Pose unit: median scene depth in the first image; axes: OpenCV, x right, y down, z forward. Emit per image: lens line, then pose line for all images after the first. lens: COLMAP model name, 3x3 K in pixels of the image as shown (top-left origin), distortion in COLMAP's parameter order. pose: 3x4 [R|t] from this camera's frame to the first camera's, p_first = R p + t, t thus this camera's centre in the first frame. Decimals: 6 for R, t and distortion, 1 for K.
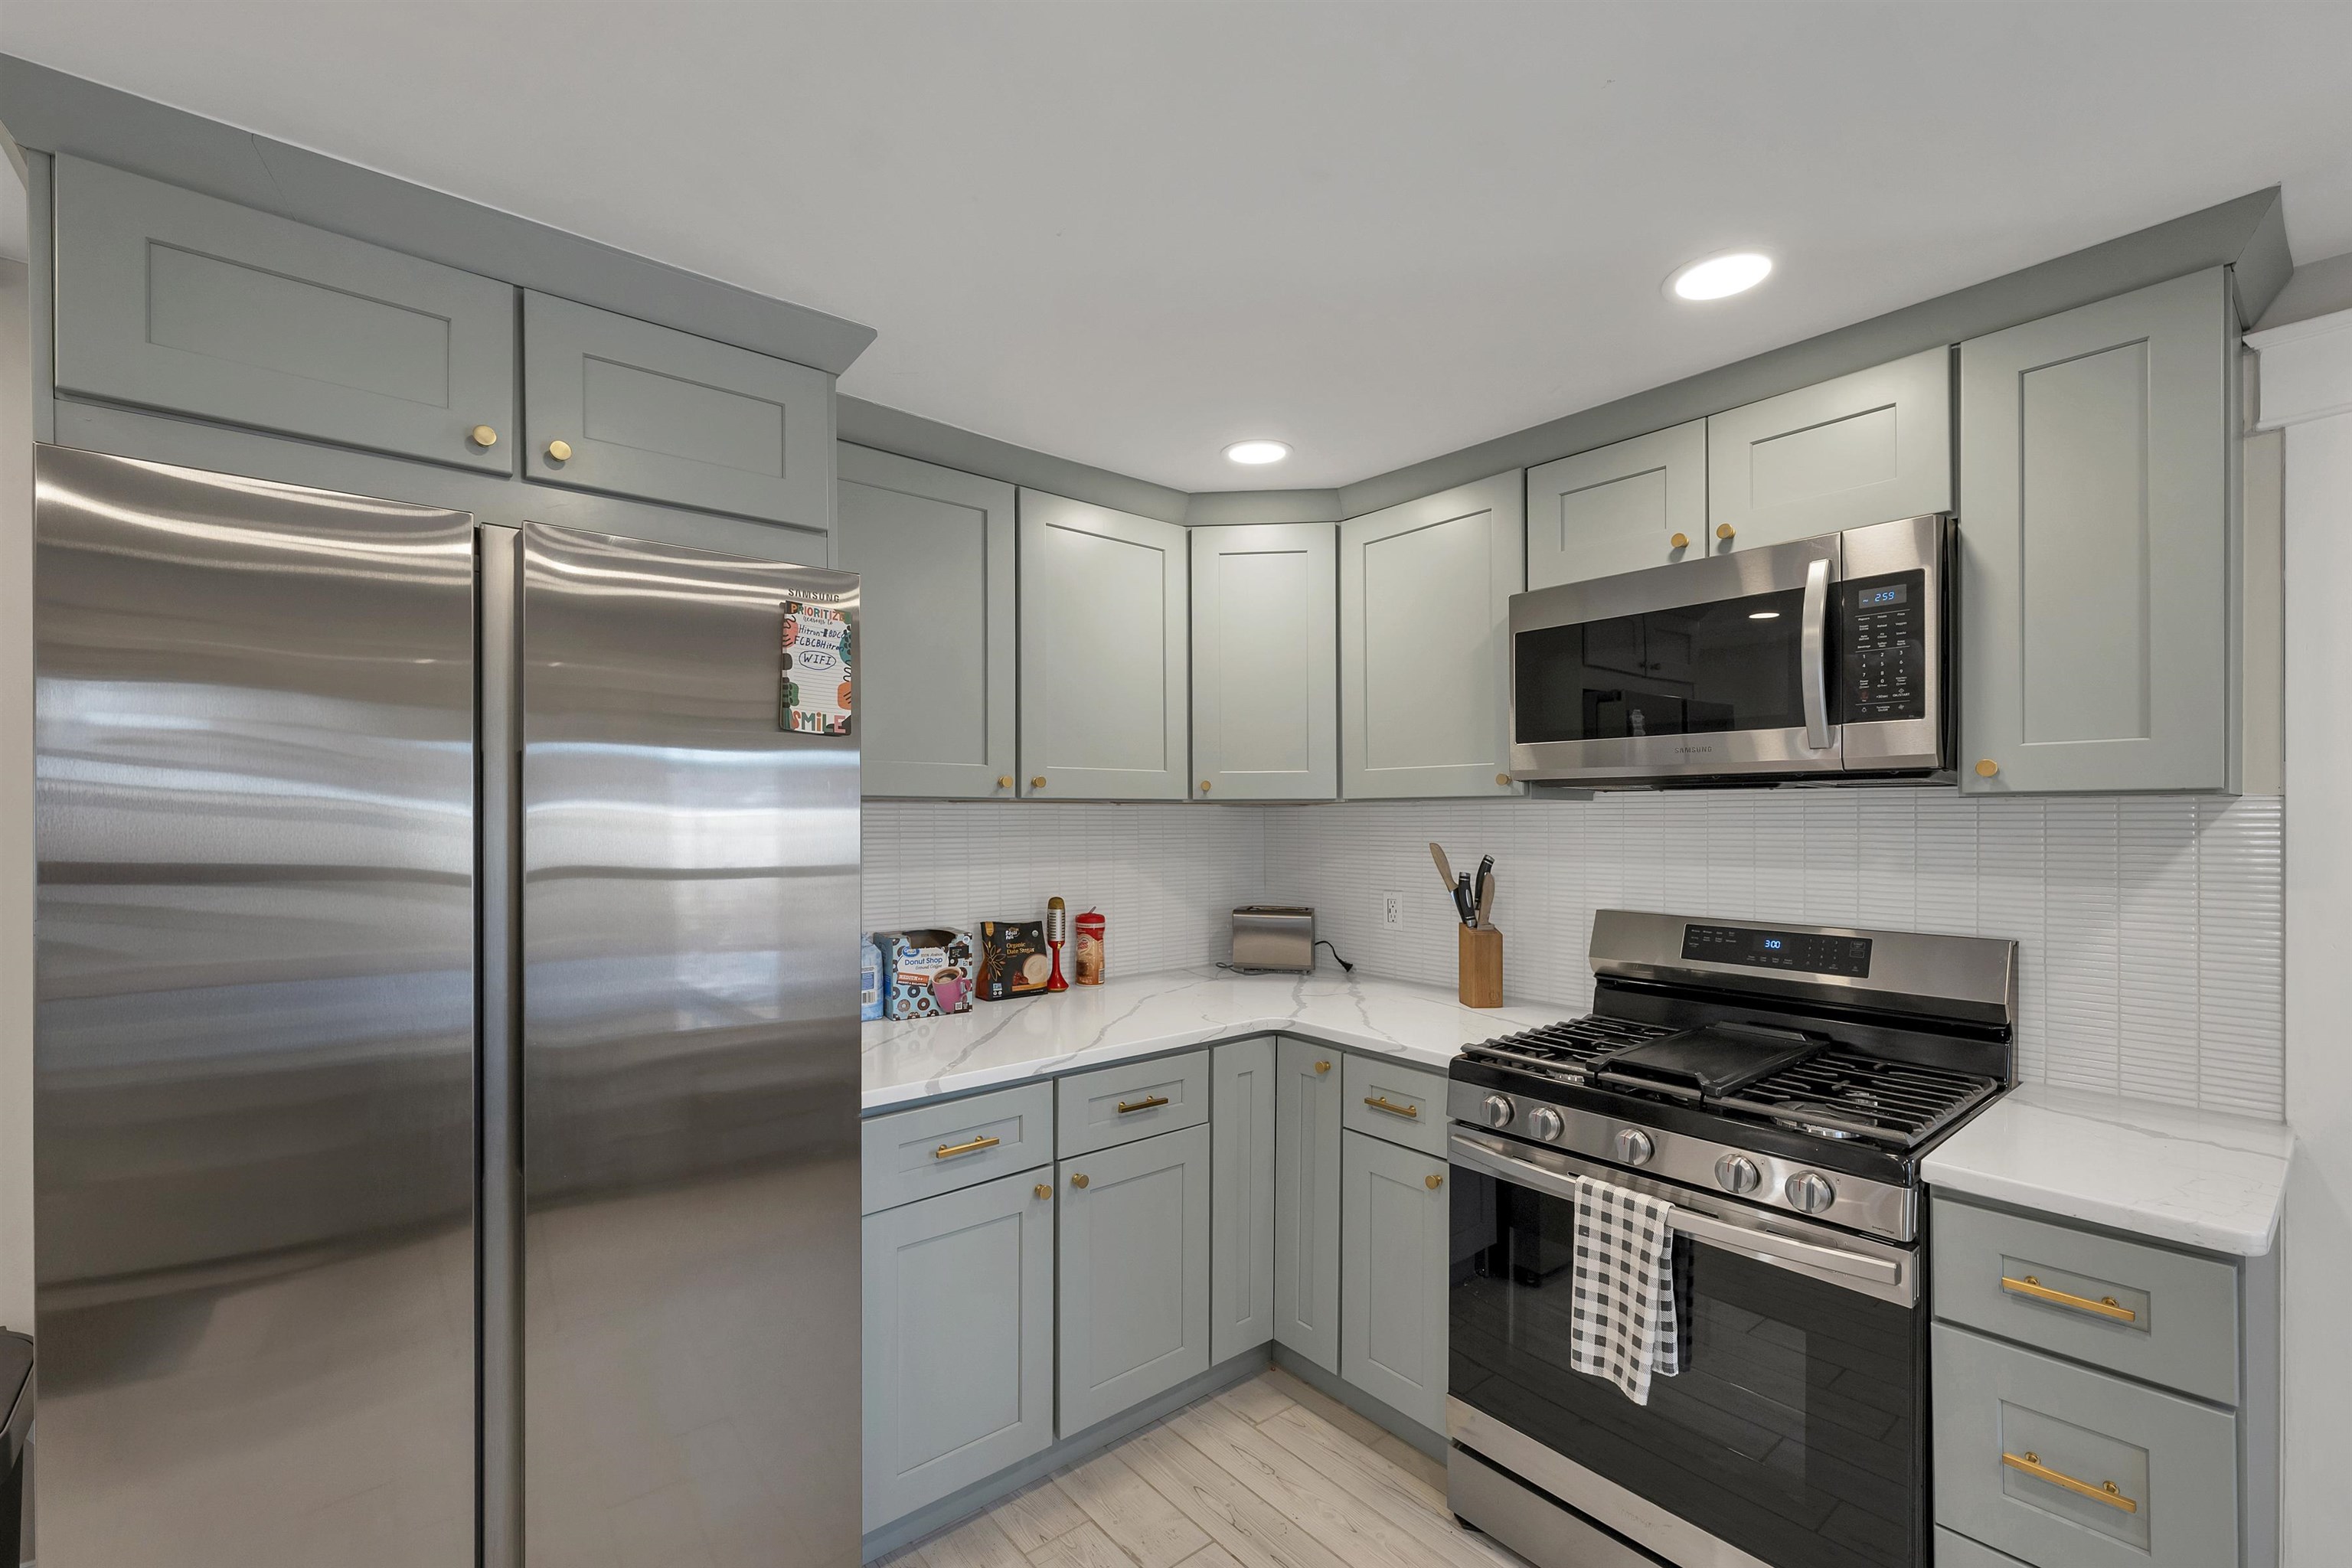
lens RADIAL K [[986.5, 0, 1153.6], [0, 986.5, 821.4], [0, 0, 1]] dist [-0.002538, 0.001545]
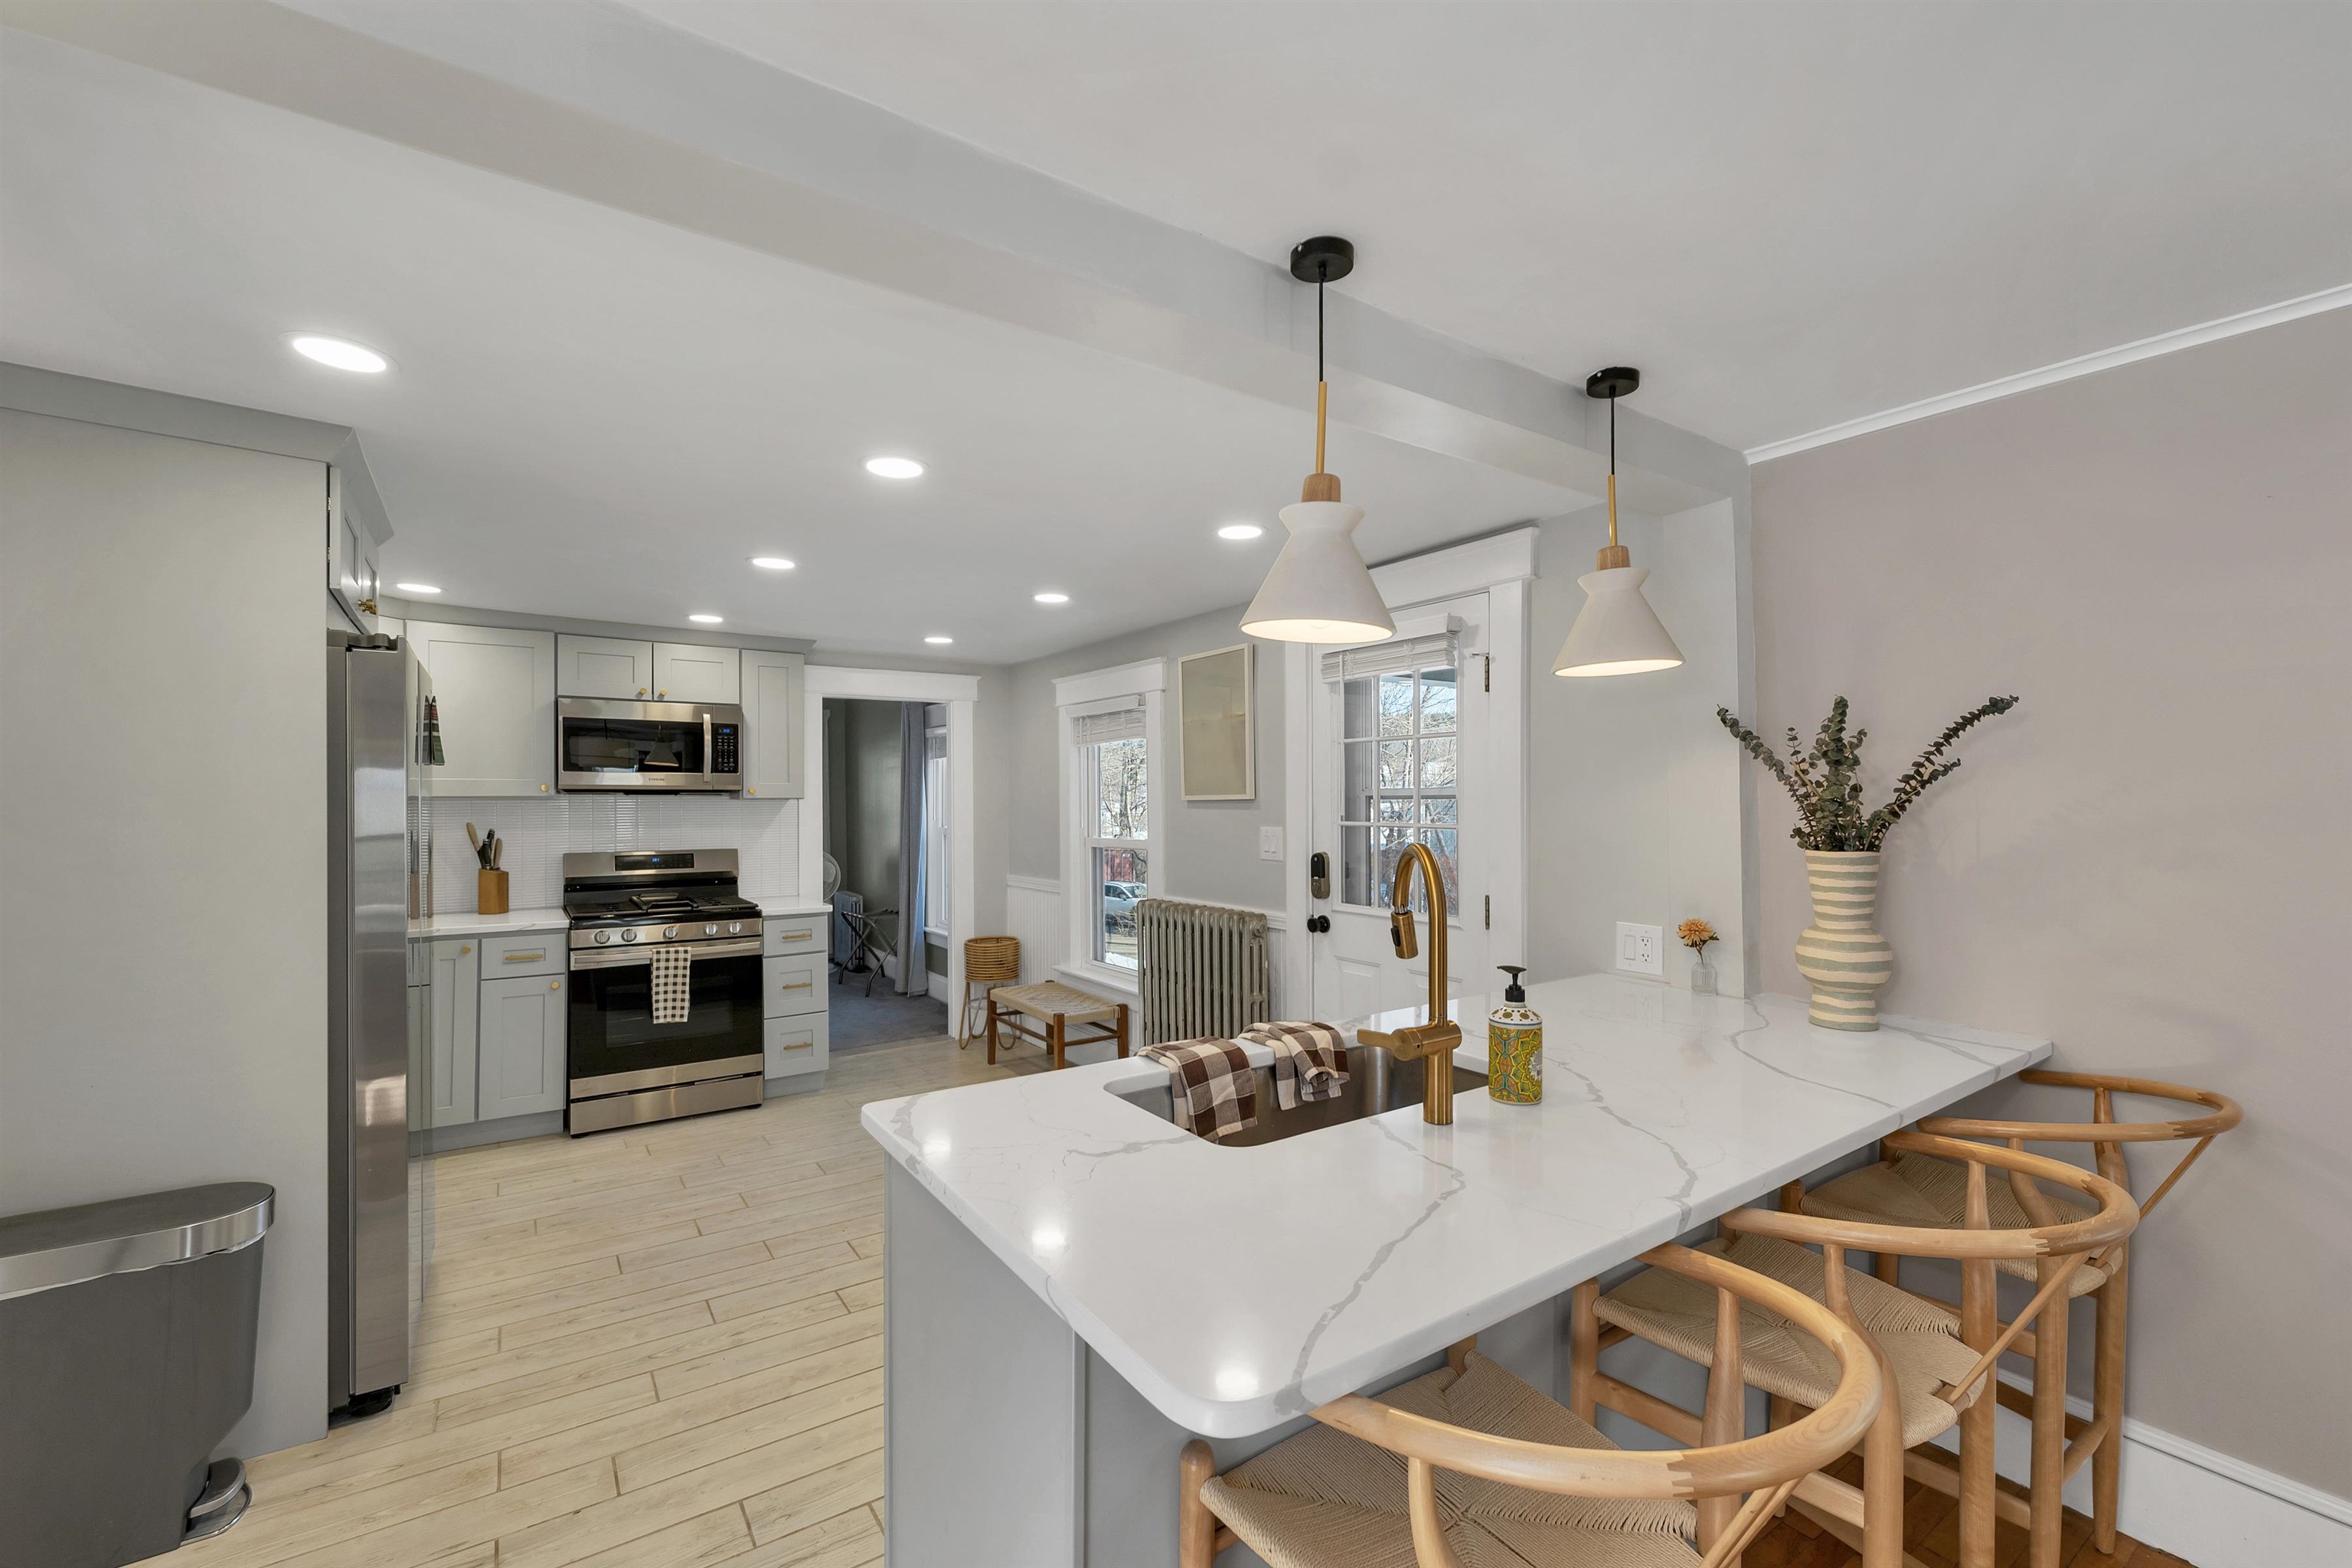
lens RADIAL K [[986.5, 0, 1174.5], [0, 986.5, 796.4], [0, 0, 1]] dist [-0.002538, 0.001545]
pose [[0.074840, 0.009316, 0.997152, -1.970088], [0.006765, 0.999929, -0.009850, 0.003000], [-0.997173, 0.007483, 0.074771, -0.516799]]
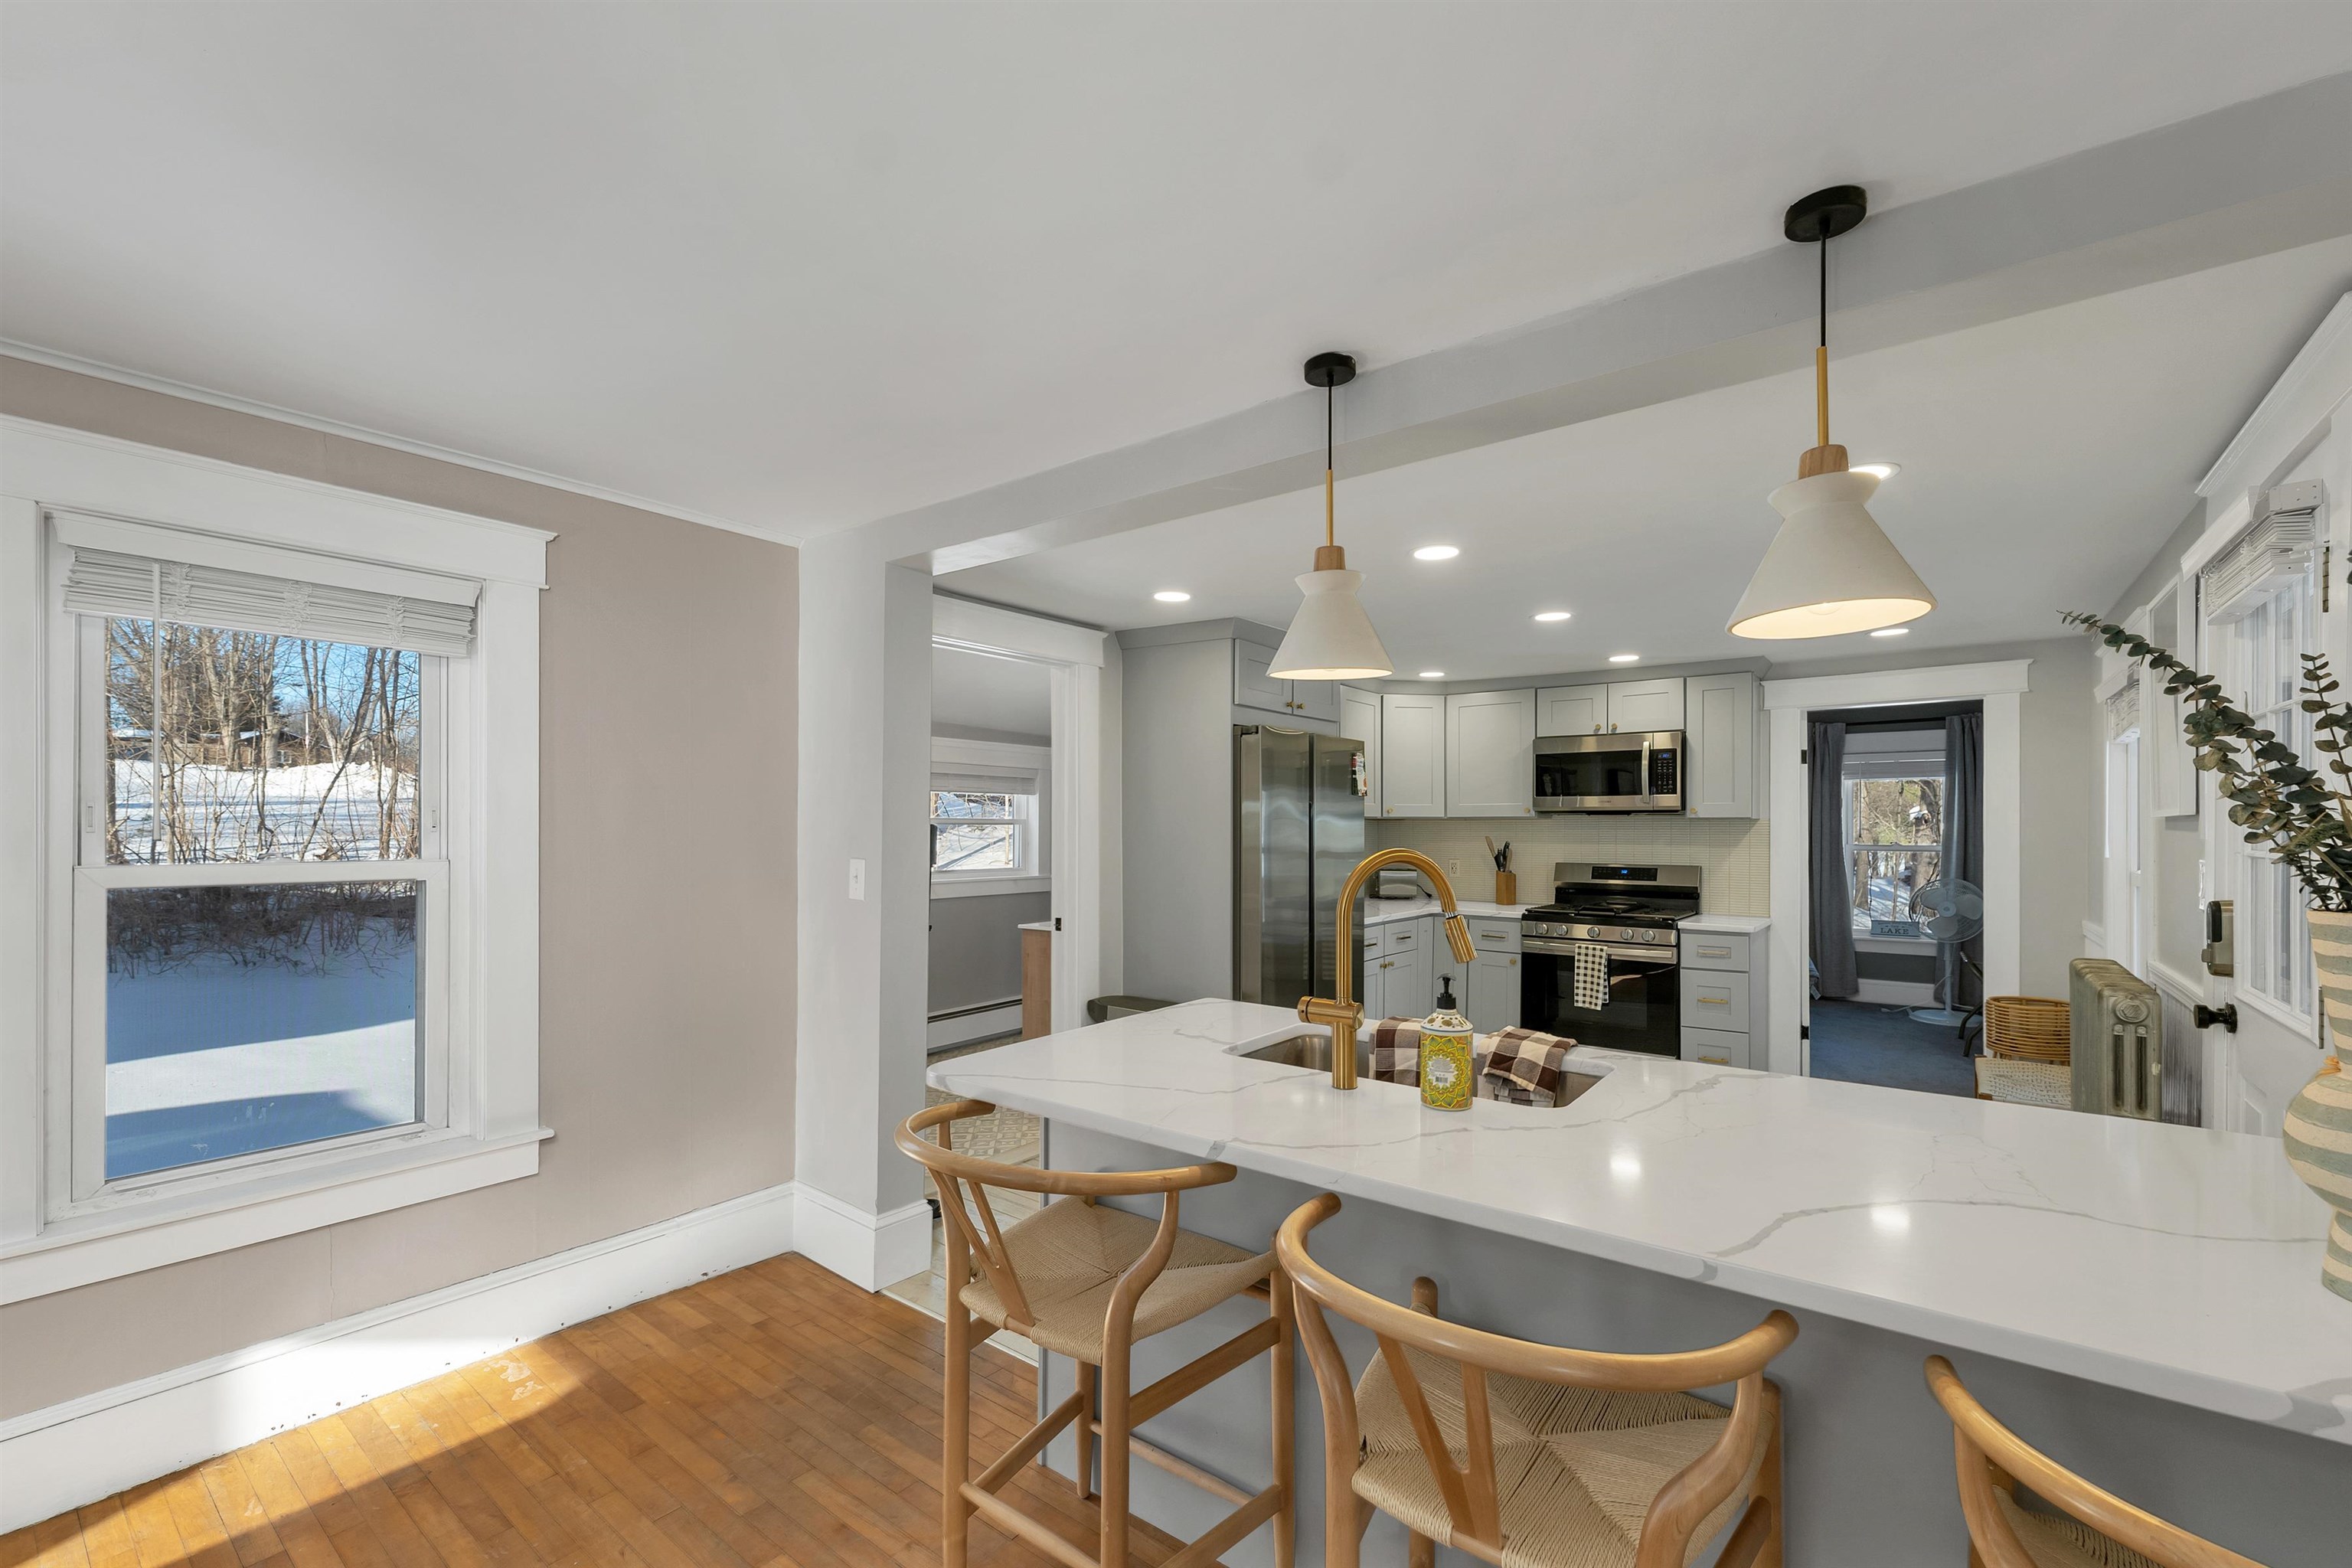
lens RADIAL K [[986.5, 0, 1154.0], [0, 986.5, 829.7], [0, 0, 1]] dist [-0.002538, 0.001545]
pose [[0.976454, 0.005376, 0.215658, -1.475090], [-0.005126, 0.999985, -0.001720, 0.022213], [-0.215664, 0.000574, 0.976468, -1.659712]]
